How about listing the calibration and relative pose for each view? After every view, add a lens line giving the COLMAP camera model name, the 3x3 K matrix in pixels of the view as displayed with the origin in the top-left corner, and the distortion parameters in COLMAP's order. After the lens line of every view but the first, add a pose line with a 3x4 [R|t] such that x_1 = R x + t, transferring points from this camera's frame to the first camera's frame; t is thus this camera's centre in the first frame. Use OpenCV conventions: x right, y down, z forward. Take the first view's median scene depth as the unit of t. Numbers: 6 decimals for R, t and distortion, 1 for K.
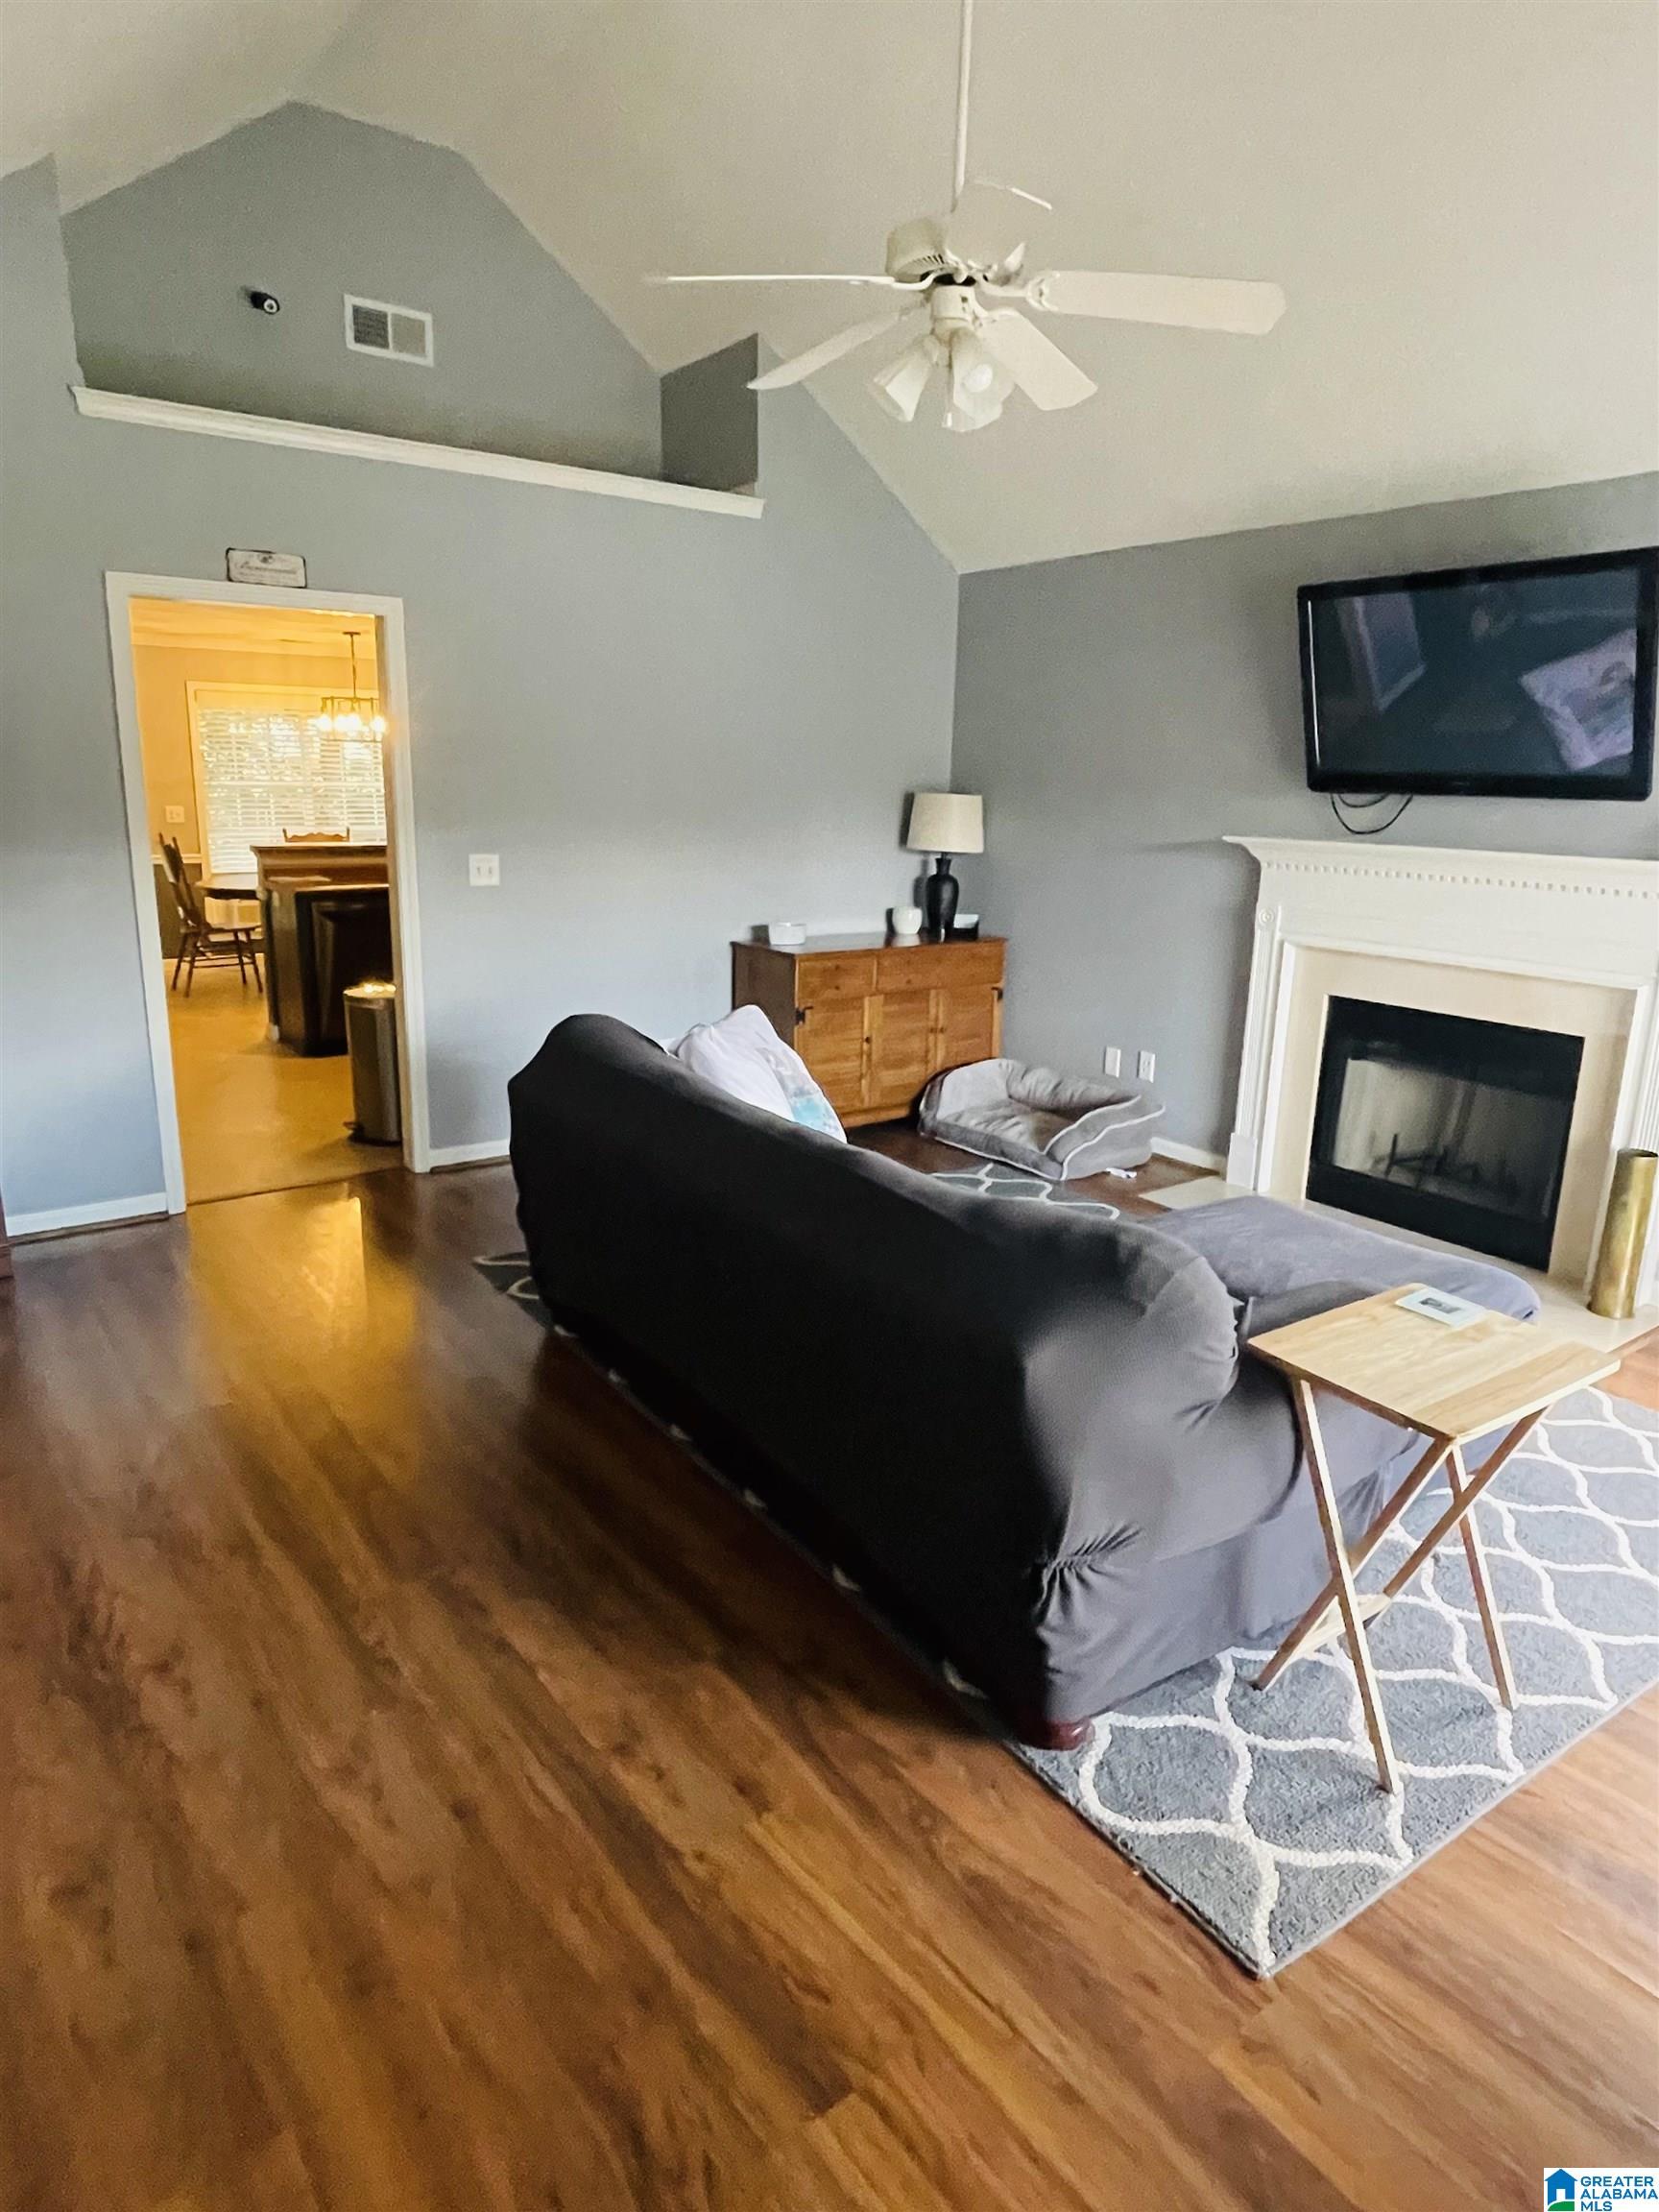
lens RADIAL K [[1329.4, 0, 820.9], [0, 1329.4, 1107.3], [0, 0, 1]] dist [0.023074, -0.045391]
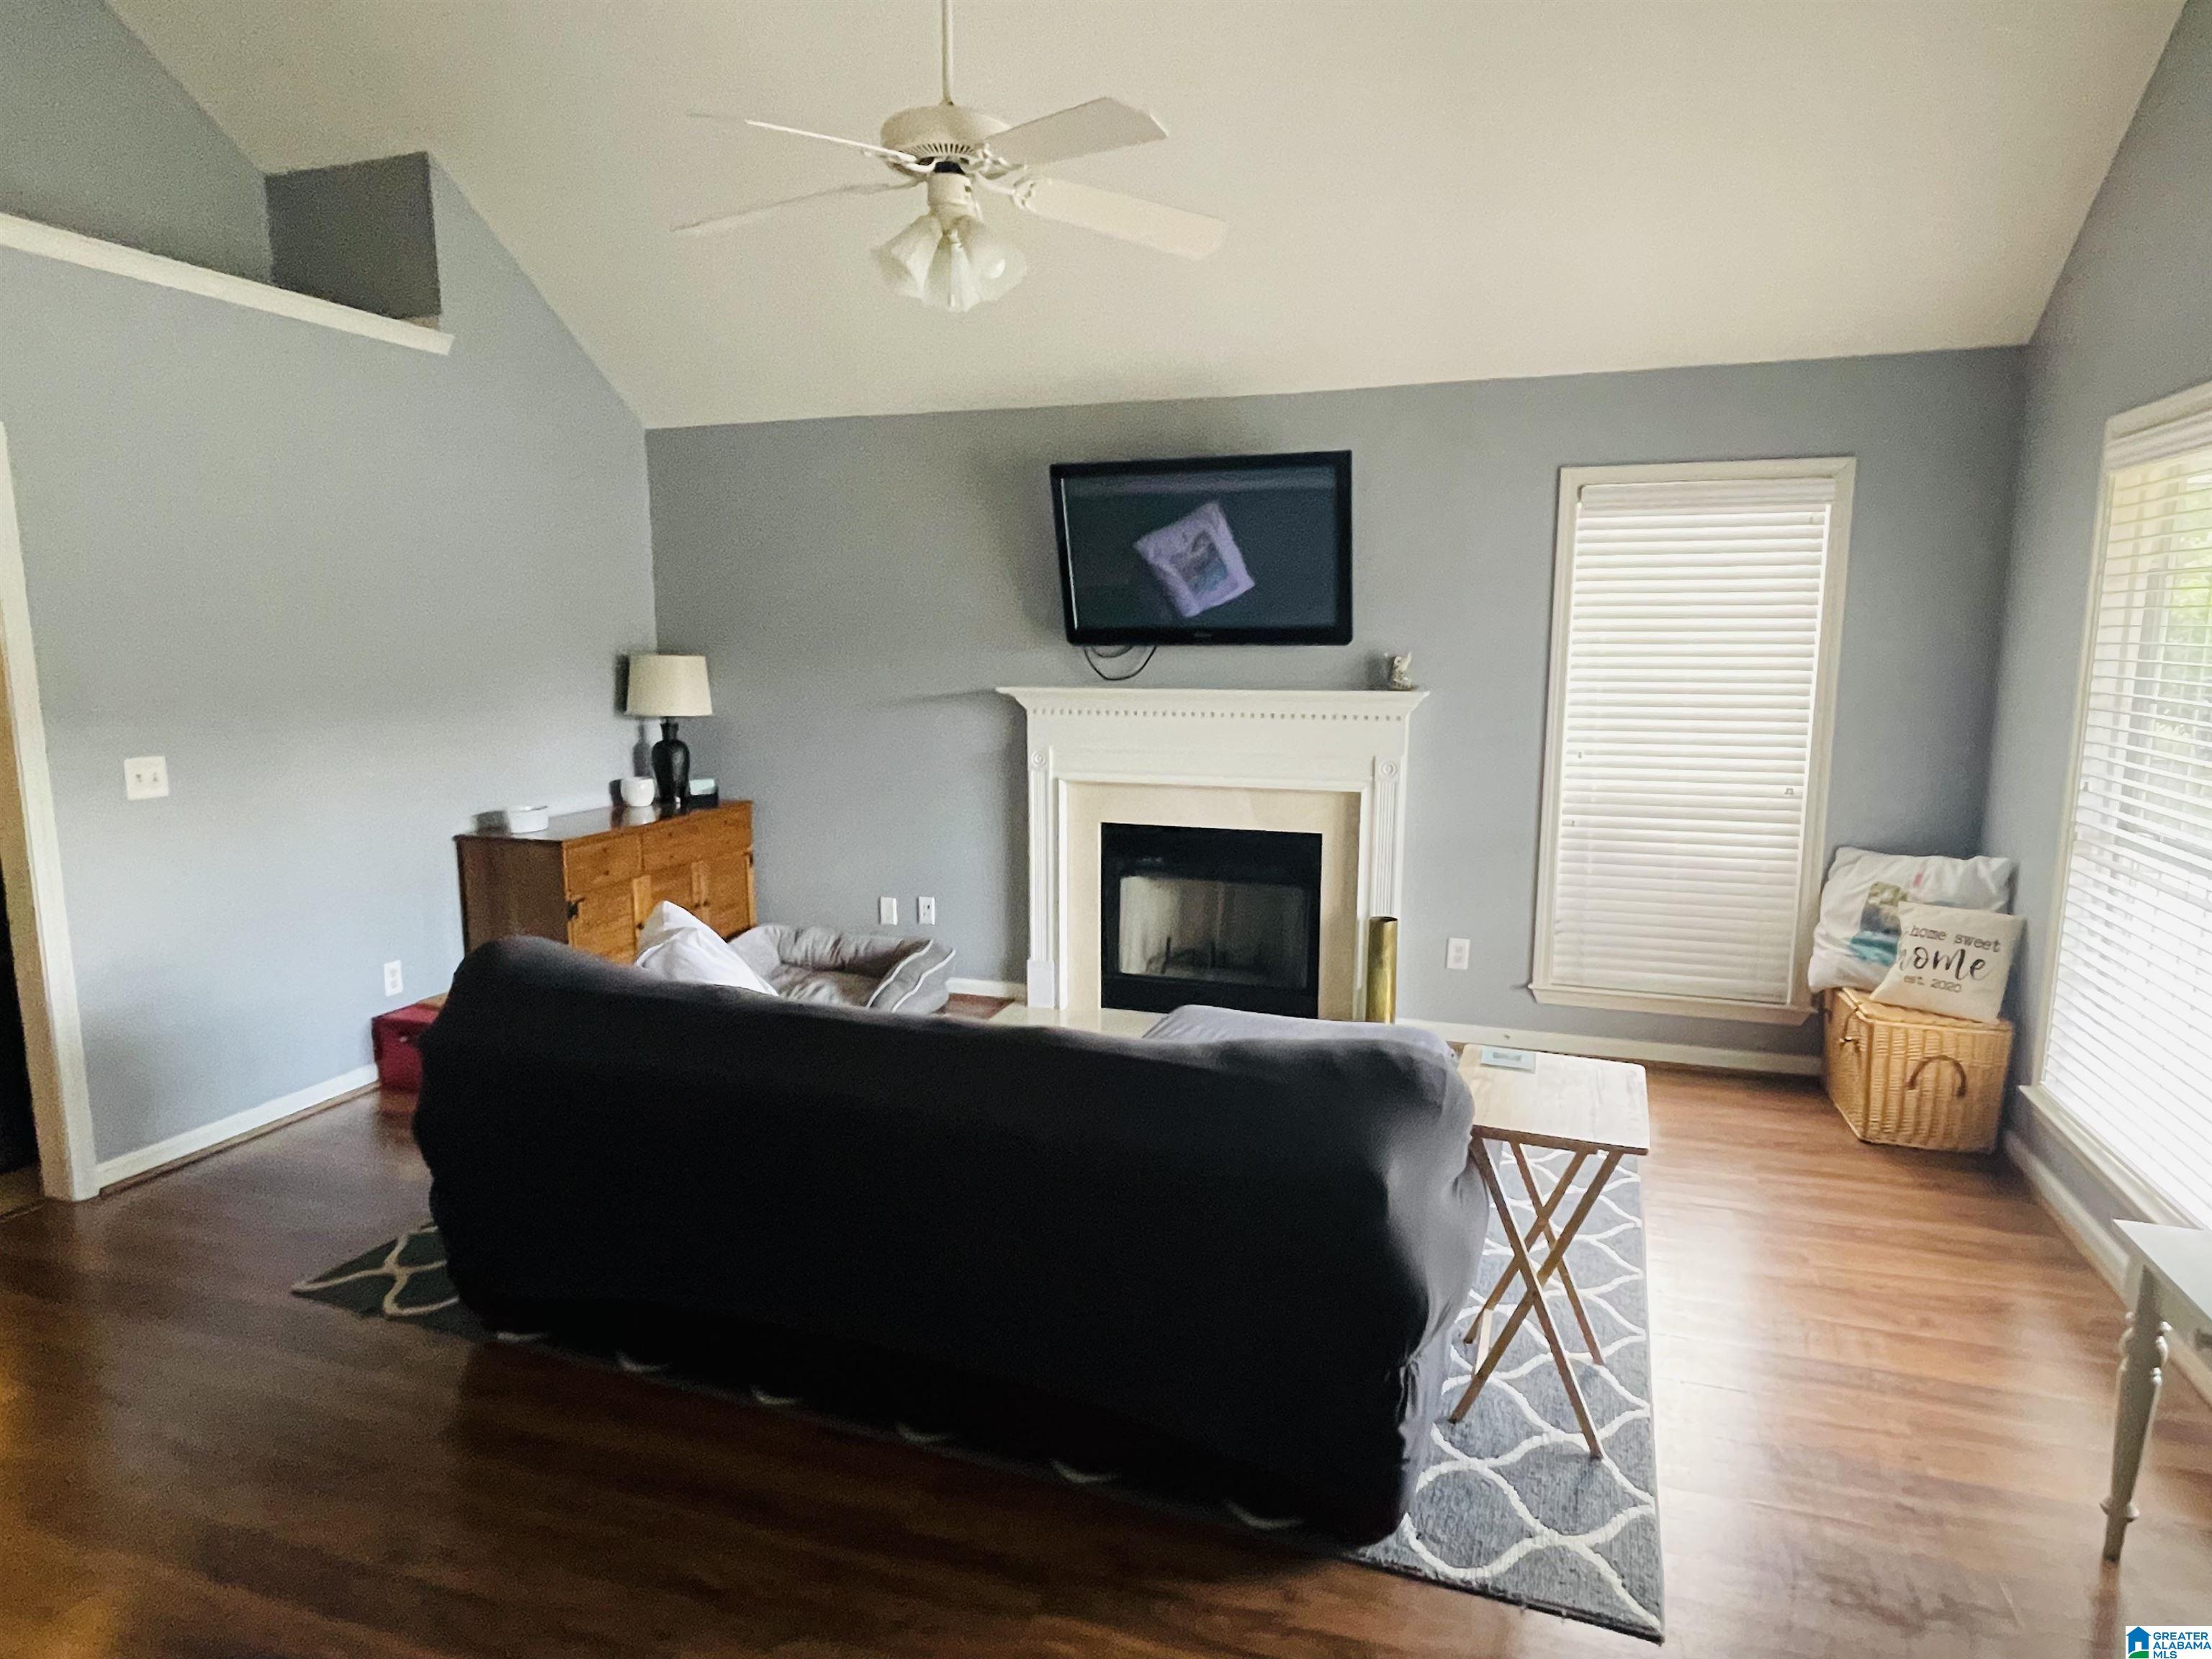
lens RADIAL K [[1329.4, 0, 1097.7], [0, 1329.4, 846.3], [0, 0, 1]] dist [0.023074, -0.045391]
pose [[0.812090, -0.115692, 0.571949, -0.250987], [0.159343, 0.986864, -0.026626, -0.034019], [-0.561356, 0.112759, 0.819857, 0.085282]]
